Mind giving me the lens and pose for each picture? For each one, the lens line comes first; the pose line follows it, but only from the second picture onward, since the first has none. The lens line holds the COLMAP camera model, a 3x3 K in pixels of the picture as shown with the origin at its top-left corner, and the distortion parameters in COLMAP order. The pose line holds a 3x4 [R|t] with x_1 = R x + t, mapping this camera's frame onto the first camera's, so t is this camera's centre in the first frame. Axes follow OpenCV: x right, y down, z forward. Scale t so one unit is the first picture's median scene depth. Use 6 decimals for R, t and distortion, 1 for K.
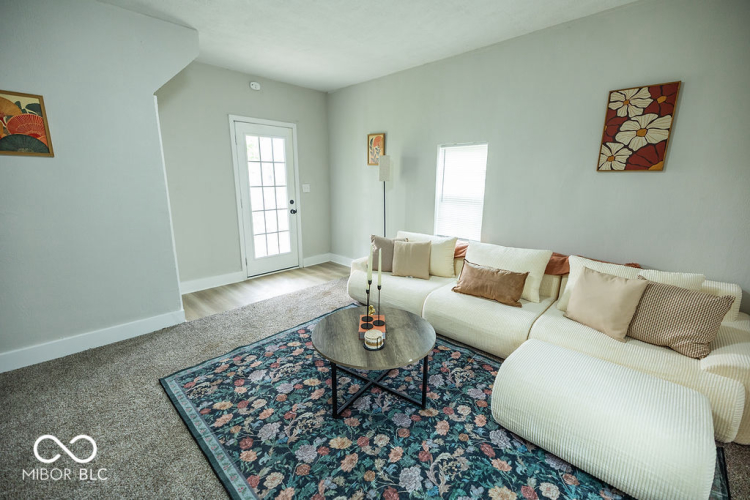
lens RADIAL K [[315.9, 0, 373.2], [0, 315.9, 248.5], [0, 0, 1]] dist [0.003555, 0.000069]
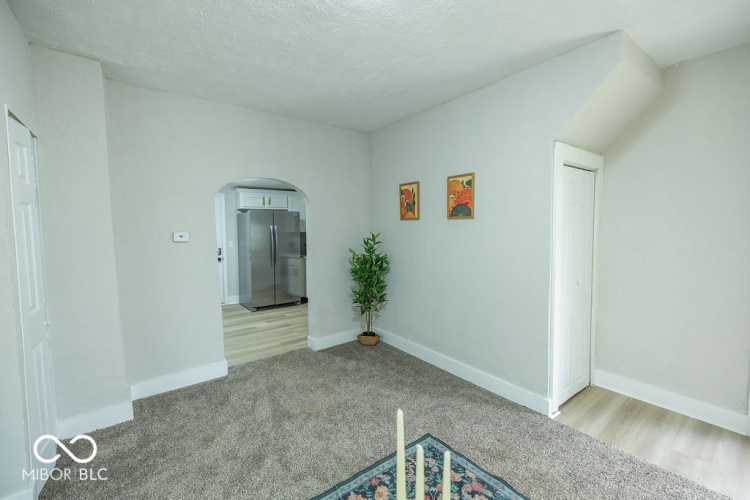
lens RADIAL K [[323.7, 0, 373.8], [0, 323.7, 250.2], [0, 0, 1]] dist [0.003609, 0.000237]
pose [[-0.148695, 0.055633, -0.987317, 0.293348], [-0.208074, 0.974304, 0.086237, -0.181544], [0.966745, 0.218257, -0.133298, 0.758357]]
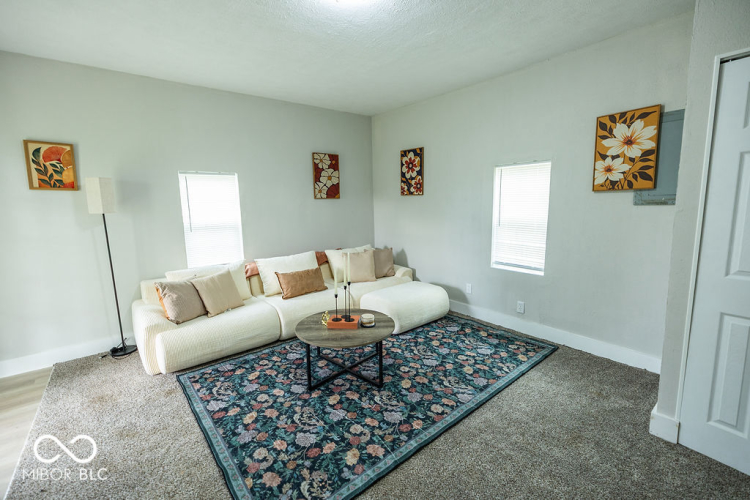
lens RADIAL K [[329.9, 0, 375.0], [0, 329.9, 250.0], [0, 0, 1]] dist [0.002198, -0.000485]
pose [[0.111963, -0.153645, 0.981762, -1.028759], [0.241038, 0.962668, 0.123169, -0.130020], [-0.964036, 0.222851, 0.144817, 0.537827]]
